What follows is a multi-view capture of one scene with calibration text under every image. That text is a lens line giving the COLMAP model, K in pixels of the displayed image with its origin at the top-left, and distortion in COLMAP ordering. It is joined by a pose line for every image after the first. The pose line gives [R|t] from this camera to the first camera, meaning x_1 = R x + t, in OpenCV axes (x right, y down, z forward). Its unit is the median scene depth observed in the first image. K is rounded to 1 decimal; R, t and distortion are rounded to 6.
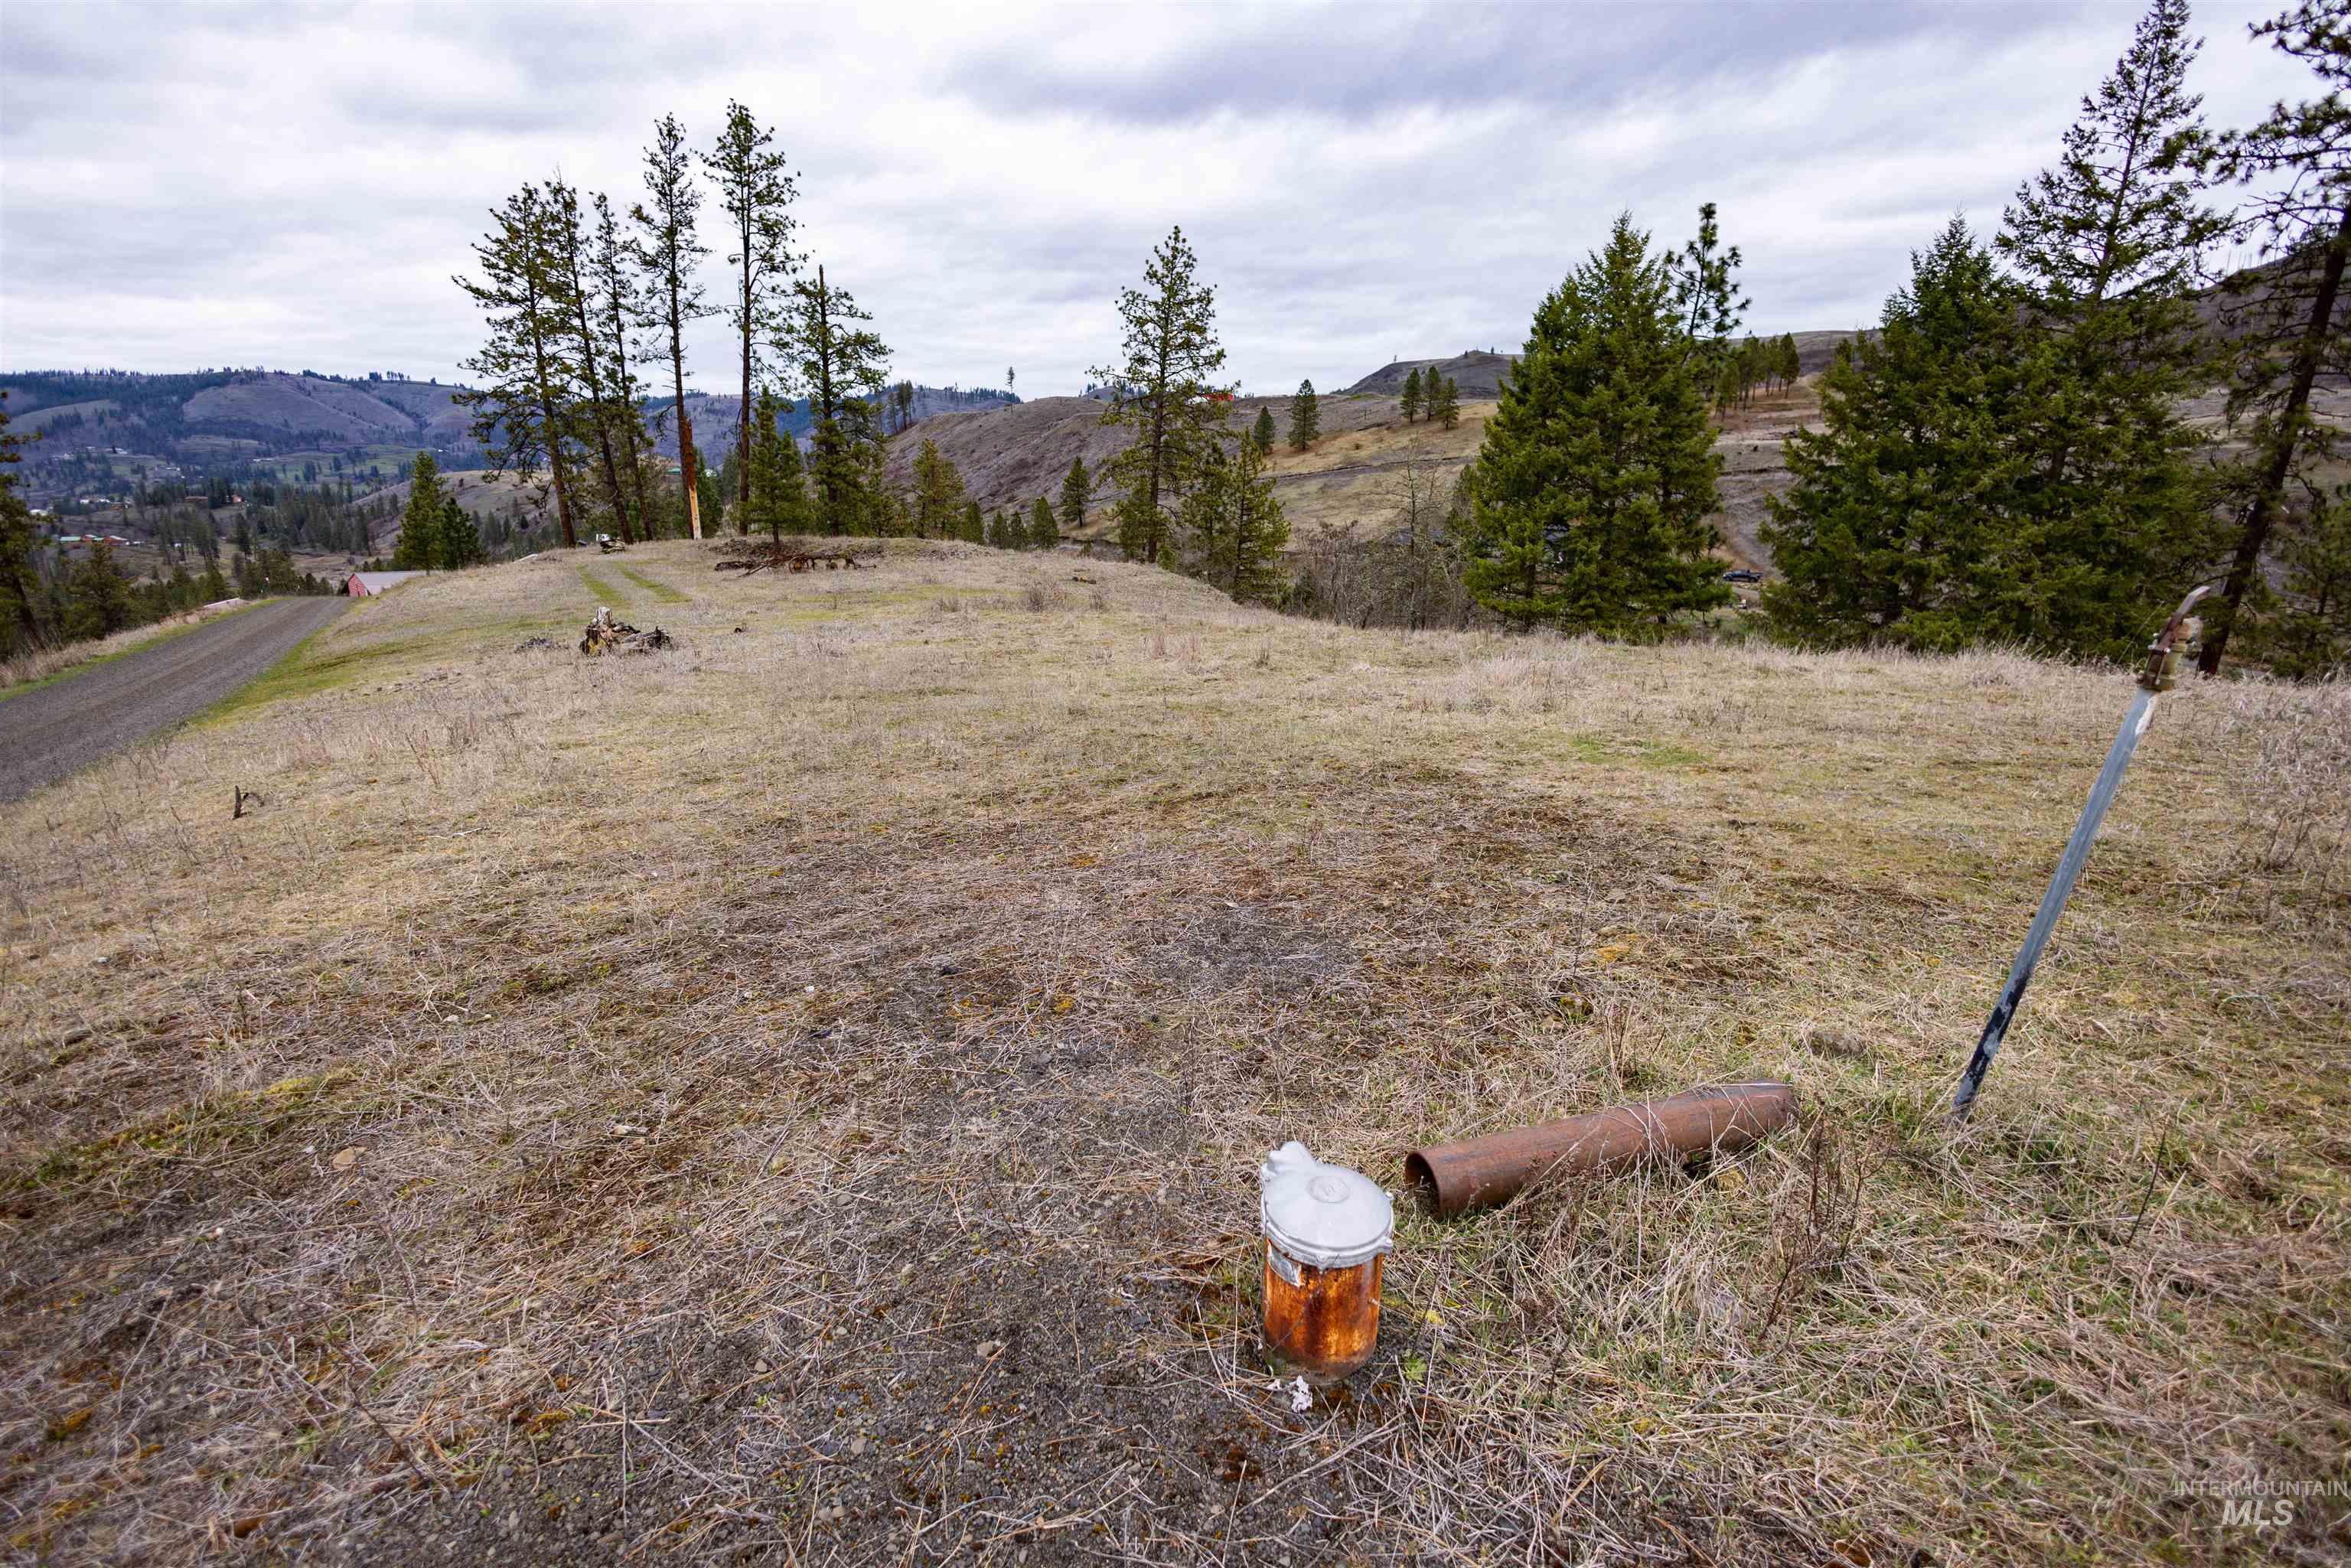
lens RADIAL K [[1068.3, 0, 1180.4], [0, 1068.3, 774.4], [0, 0, 1]] dist [0.005353, -0.001766]
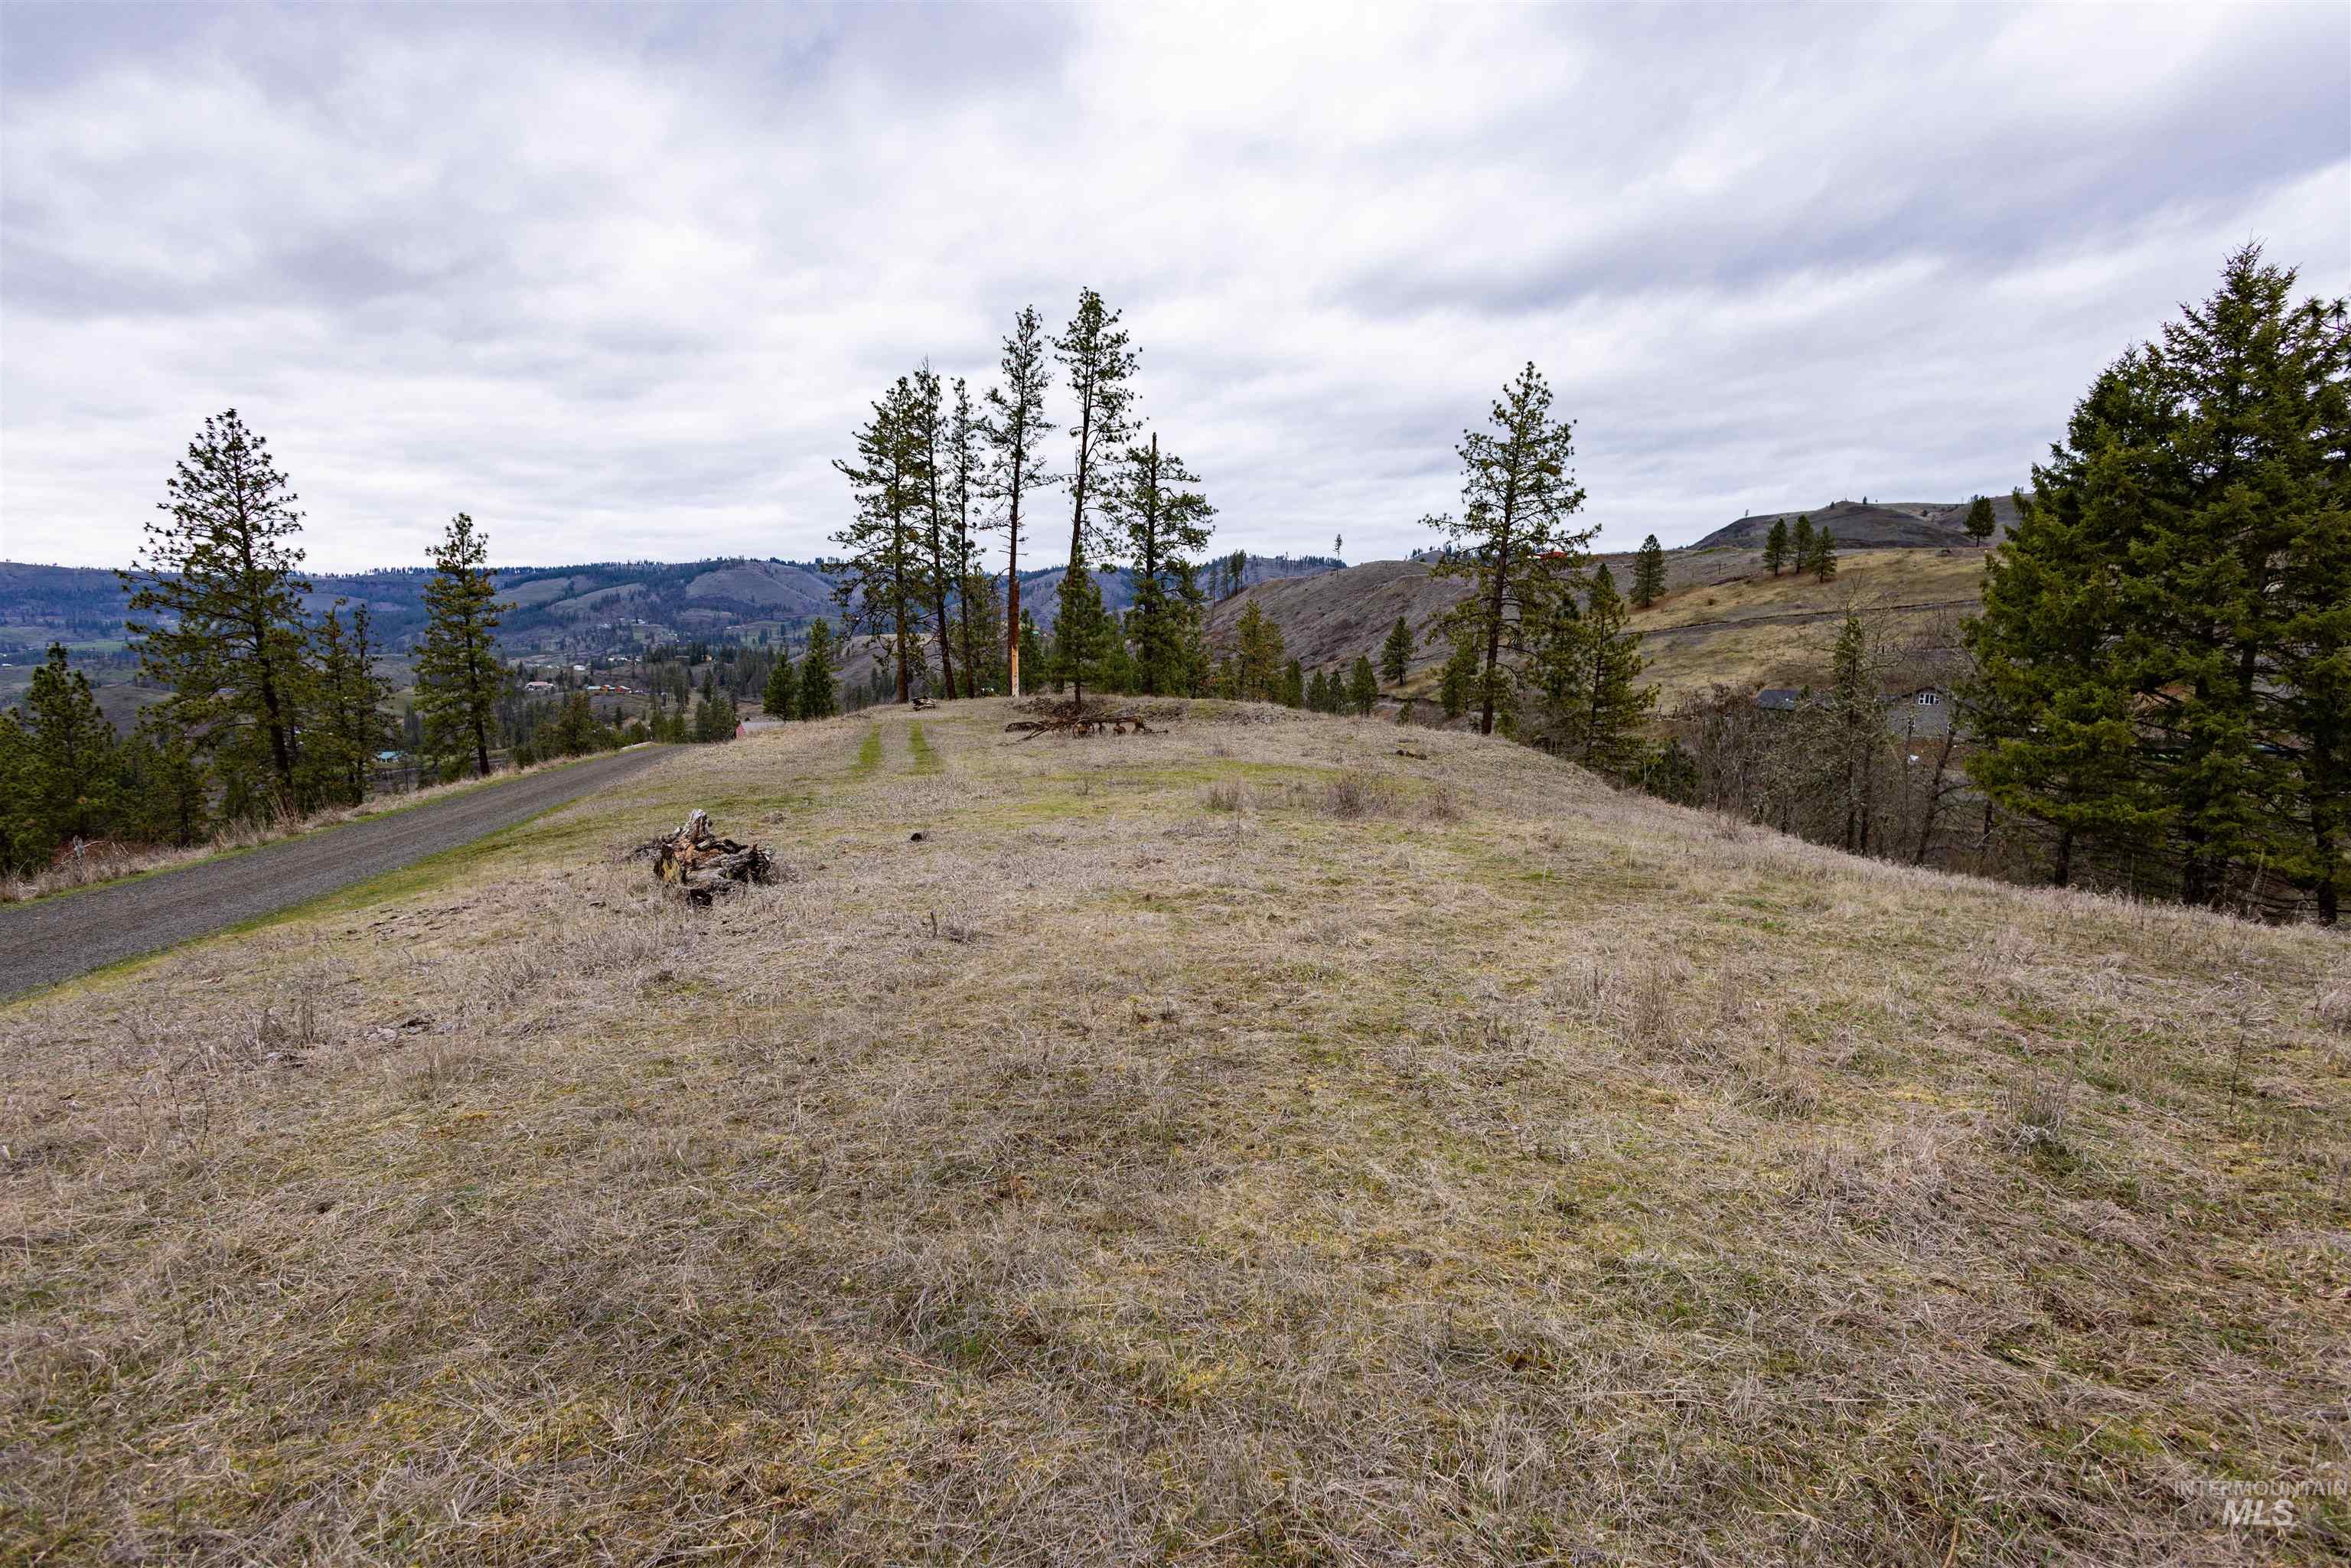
lens RADIAL K [[1068.3, 0, 1158.8], [0, 1068.3, 771.5], [0, 0, 1]] dist [0.005353, -0.001766]
pose [[0.951604, 0.032633, -0.305591, -0.013479], [-0.076781, 0.988059, -0.133585, -0.026020], [0.297582, 0.150584, 0.942746, 0.103192]]
